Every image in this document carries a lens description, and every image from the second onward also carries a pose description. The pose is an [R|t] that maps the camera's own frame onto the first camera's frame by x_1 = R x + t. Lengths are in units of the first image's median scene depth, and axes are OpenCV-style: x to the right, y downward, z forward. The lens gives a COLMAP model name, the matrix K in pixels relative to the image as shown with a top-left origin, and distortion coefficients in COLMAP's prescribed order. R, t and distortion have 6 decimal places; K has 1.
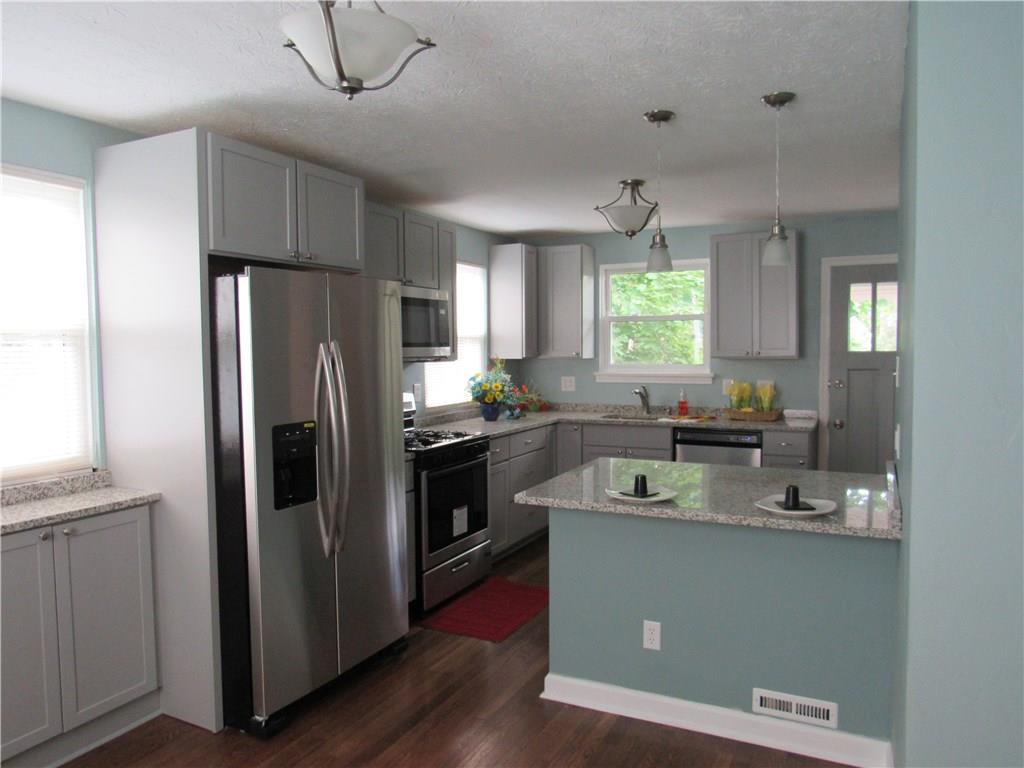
lens RADIAL K [[730.3, 0, 511.8], [0, 730.3, 384.6], [0, 0, 1]] dist [-0.034617, 0.020659]
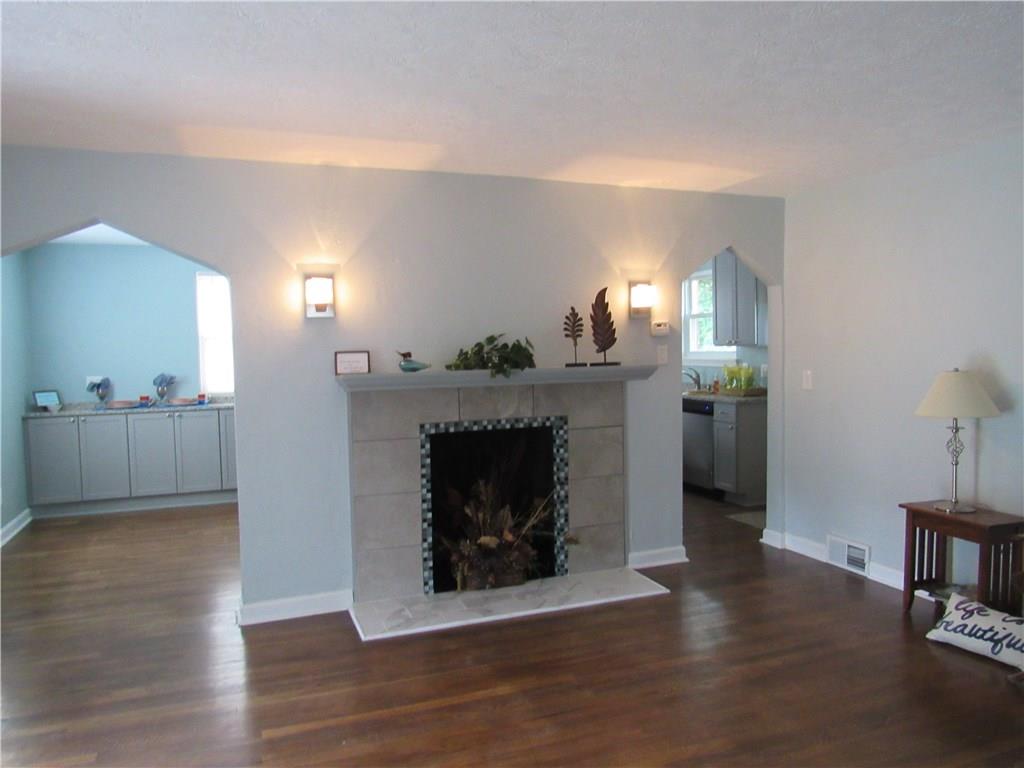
lens RADIAL K [[730.3, 0, 511.9], [0, 730.3, 383.3], [0, 0, 1]] dist [-0.034617, 0.020659]
pose [[0.740130, 0.030927, -0.671752, 1.543041], [-0.024091, 0.999520, 0.019474, 0.021774], [0.672032, 0.001770, 0.740520, -0.321524]]
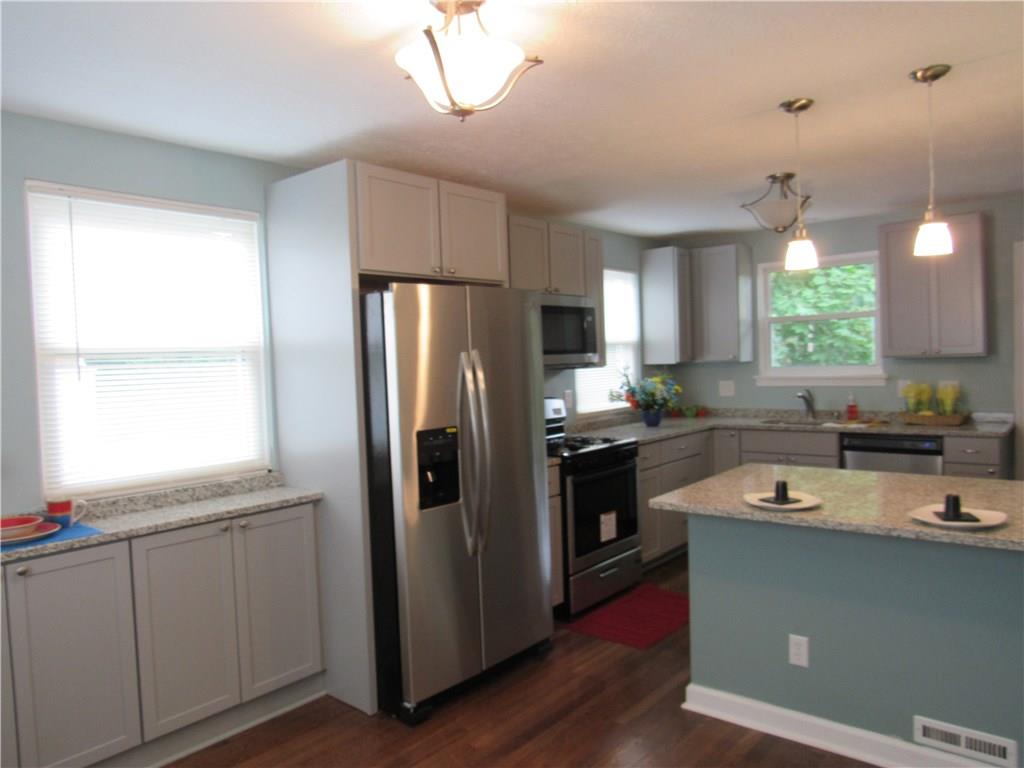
lens RADIAL K [[730.3, 0, 512.4], [0, 730.3, 383.6], [0, 0, 1]] dist [-0.034617, 0.020659]
pose [[0.972560, -0.017649, -0.231984, 0.051093], [0.014857, 0.999795, -0.013778, 0.003746], [0.232179, 0.009954, 0.972622, -0.008800]]
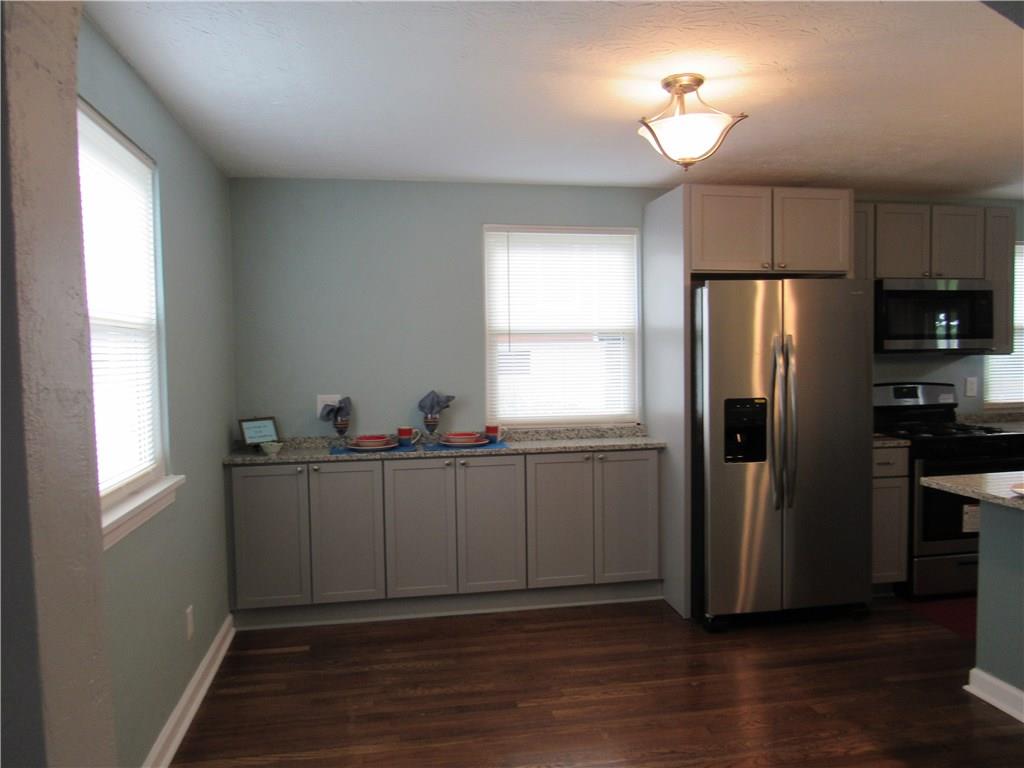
lens RADIAL K [[730.3, 0, 511.0], [0, 730.3, 382.3], [0, 0, 1]] dist [-0.034617, 0.020659]
pose [[0.602248, 0.036926, -0.797455, 0.438751], [-0.034439, 0.999201, 0.020260, 0.011426], [0.797566, 0.015262, 0.603038, -0.100543]]
